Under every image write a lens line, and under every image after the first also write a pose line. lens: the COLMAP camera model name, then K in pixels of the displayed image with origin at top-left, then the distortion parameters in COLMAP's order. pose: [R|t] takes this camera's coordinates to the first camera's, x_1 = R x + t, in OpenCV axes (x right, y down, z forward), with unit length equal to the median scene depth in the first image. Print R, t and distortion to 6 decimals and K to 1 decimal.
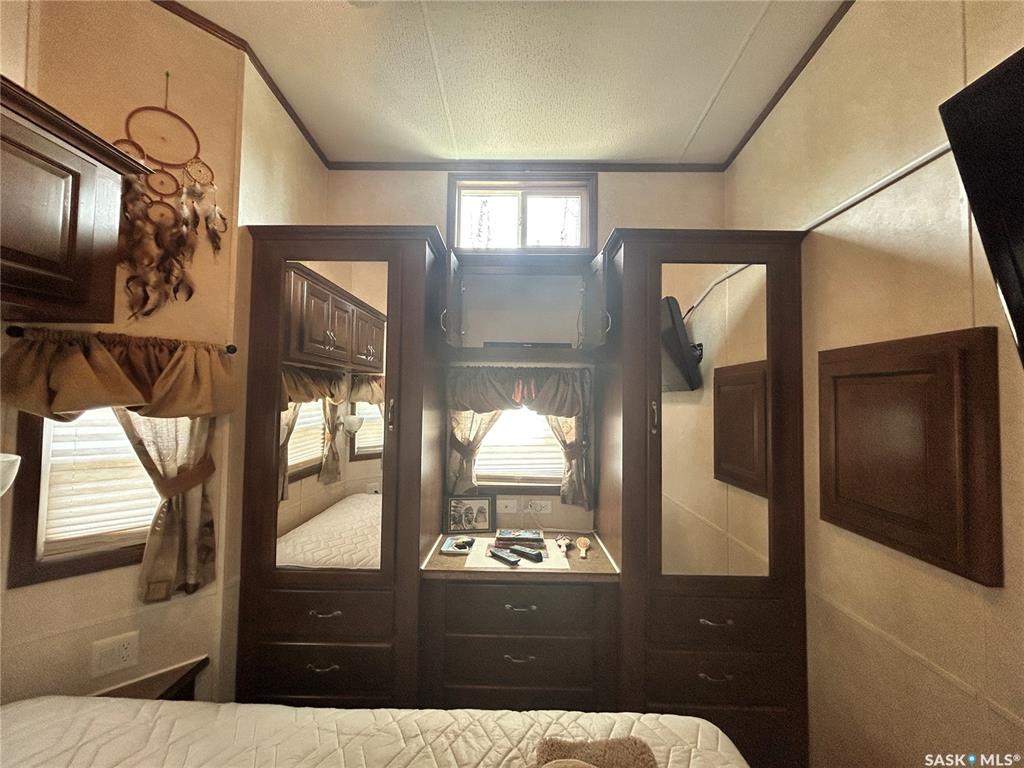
lens RADIAL K [[412.5, 0, 510.9], [0, 412.5, 383.1], [0, 0, 1]] dist [-0.001595, 0.000982]
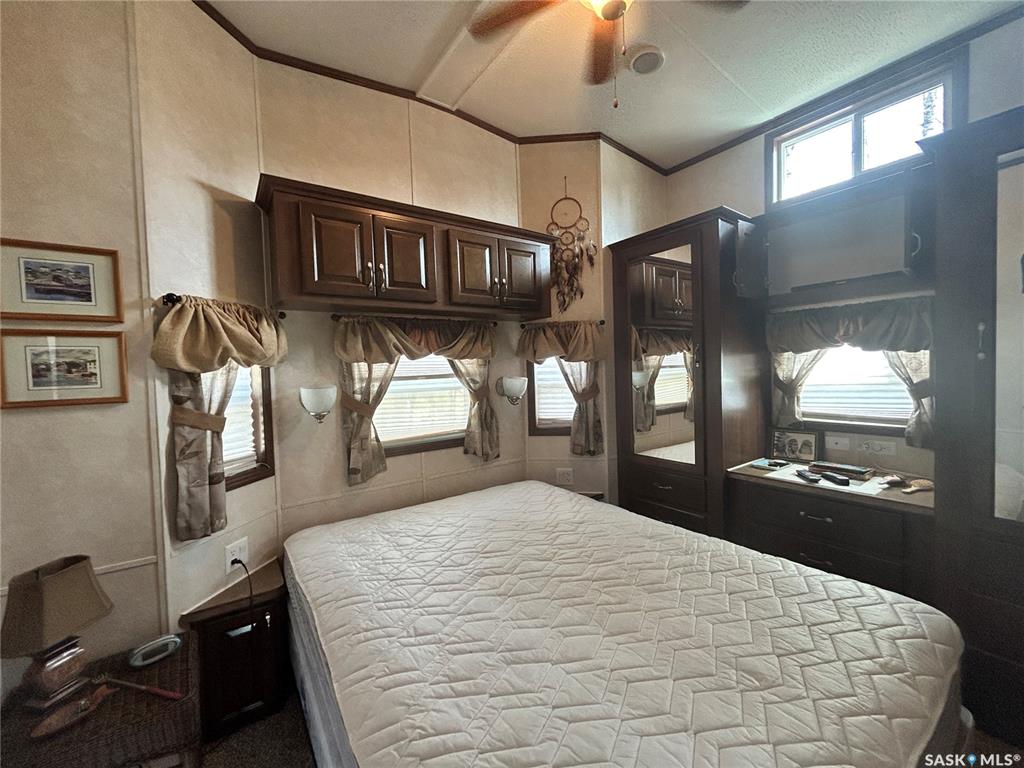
lens RADIAL K [[412.5, 0, 510.4], [0, 412.5, 383.8], [0, 0, 1]] dist [-0.001595, 0.000982]
pose [[0.594239, -0.002504, -0.804285, 0.432736], [0.073541, 0.995975, 0.051235, 0.051564], [0.800919, -0.089593, 0.592031, -0.320023]]
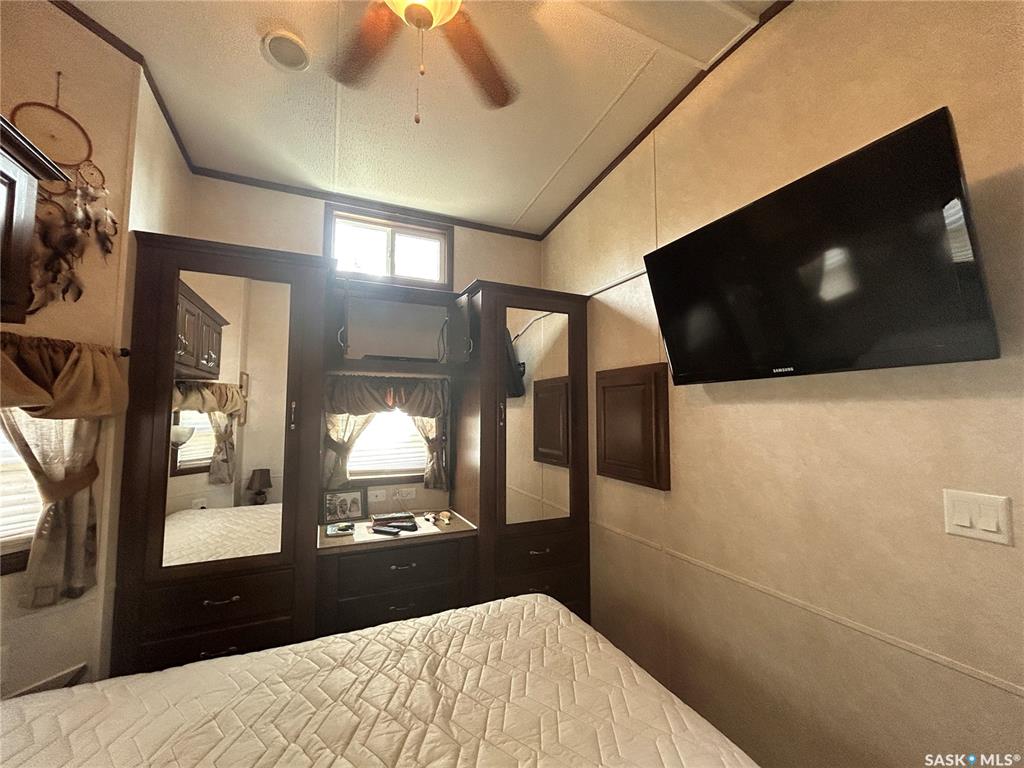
lens RADIAL K [[412.5, 0, 511.3], [0, 412.5, 383.4], [0, 0, 1]] dist [-0.001595, 0.000982]
pose [[0.904461, 0.016916, 0.426221, -0.220620], [-0.004912, 0.999560, -0.029248, 0.017321], [-0.426528, 0.024360, 0.904146, -0.291789]]
